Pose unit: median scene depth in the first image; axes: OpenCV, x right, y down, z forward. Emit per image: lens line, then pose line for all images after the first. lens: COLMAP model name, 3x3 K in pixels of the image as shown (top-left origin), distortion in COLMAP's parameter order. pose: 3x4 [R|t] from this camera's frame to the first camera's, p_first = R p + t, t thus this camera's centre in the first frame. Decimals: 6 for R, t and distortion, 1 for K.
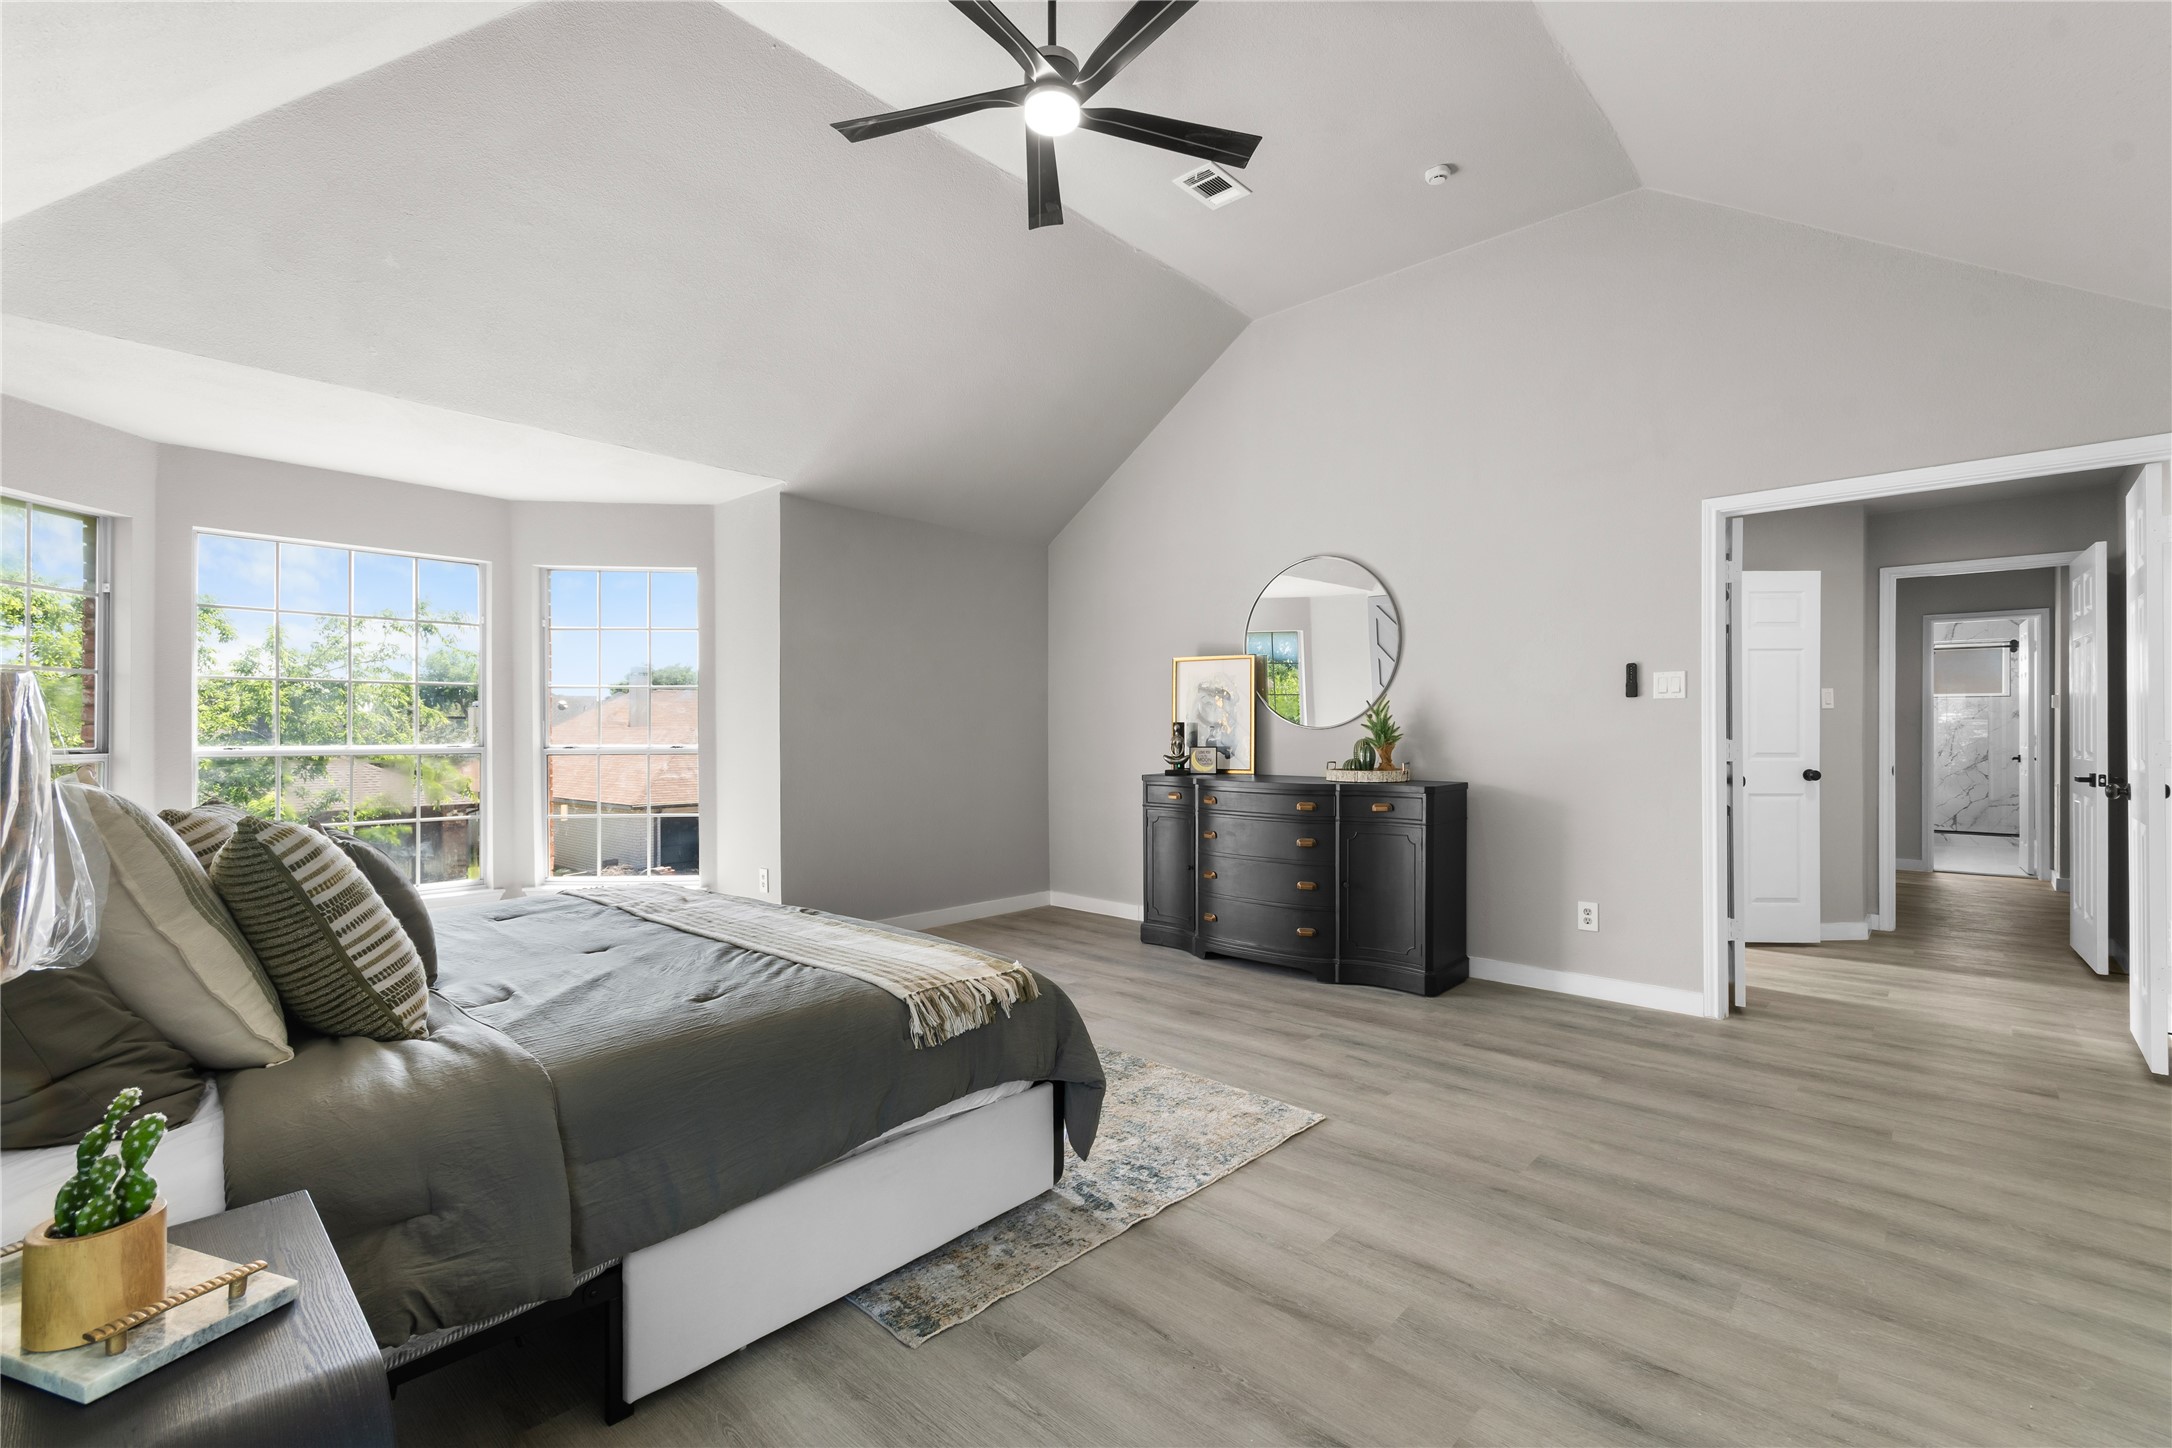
lens RADIAL K [[963.5, 0, 1084.5], [0, 963.5, 730.4], [0, 0, 1]] dist [0.002135, 0.001191]
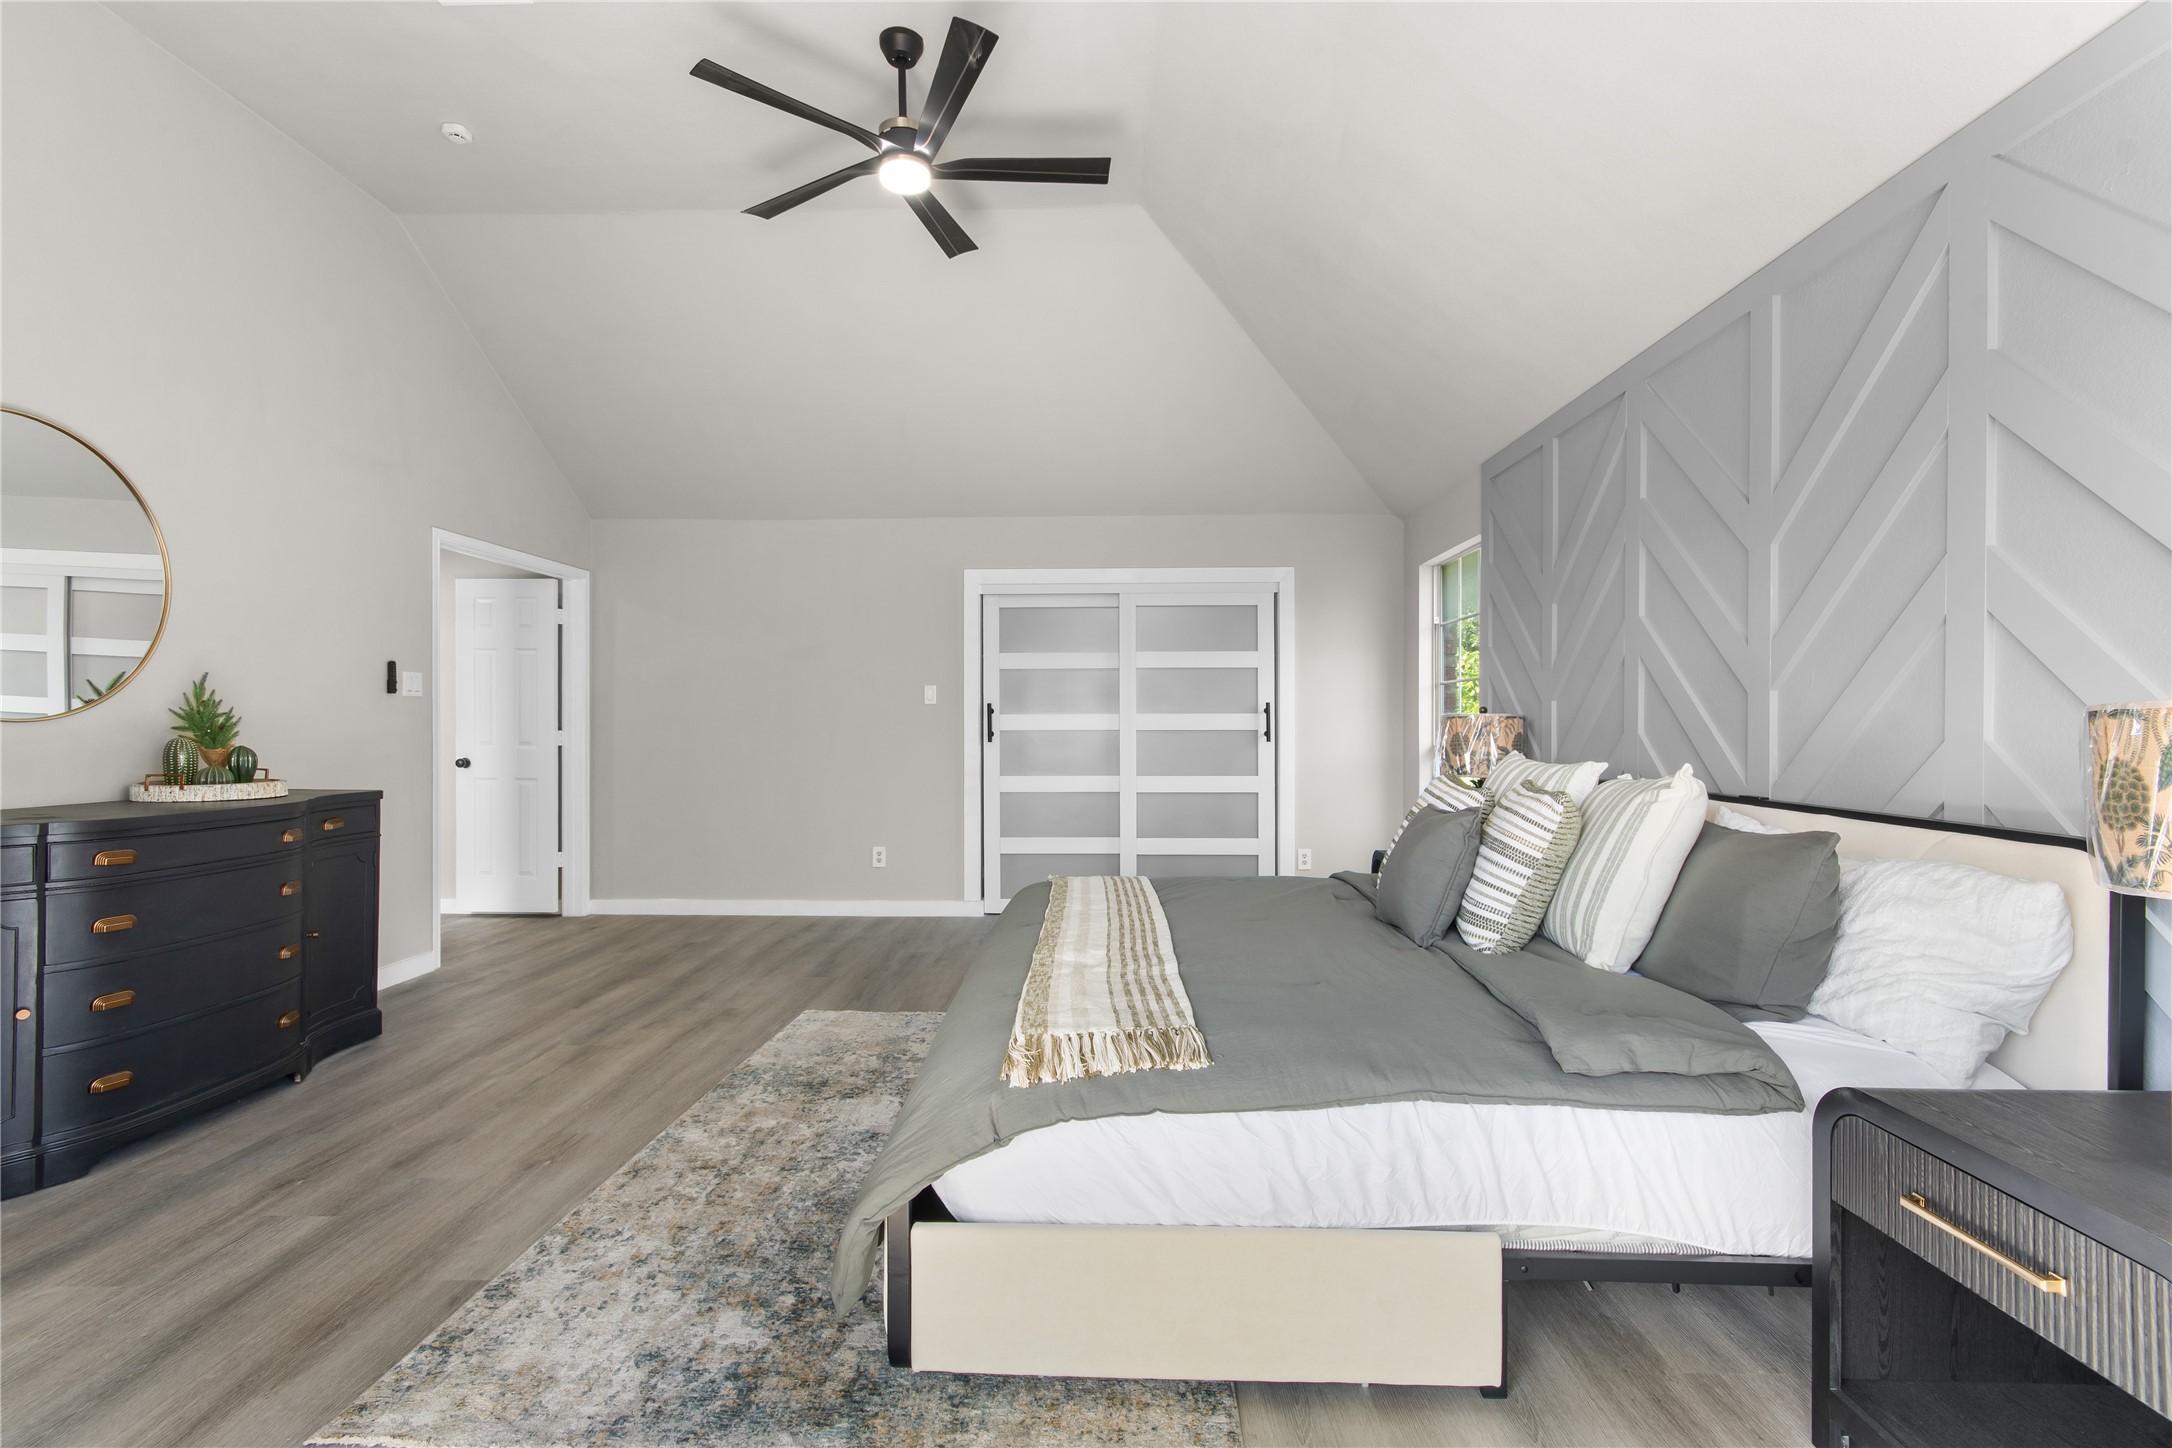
lens RADIAL K [[963.5, 0, 1087.8], [0, 963.5, 725.0], [0, 0, 1]] dist [0.002135, 0.001191]
pose [[-0.668604, 0.002362, 0.743615, -0.828698], [-0.003091, 0.999977, -0.005956, 0.004605], [-0.743612, -0.006281, -0.668582, 1.306236]]
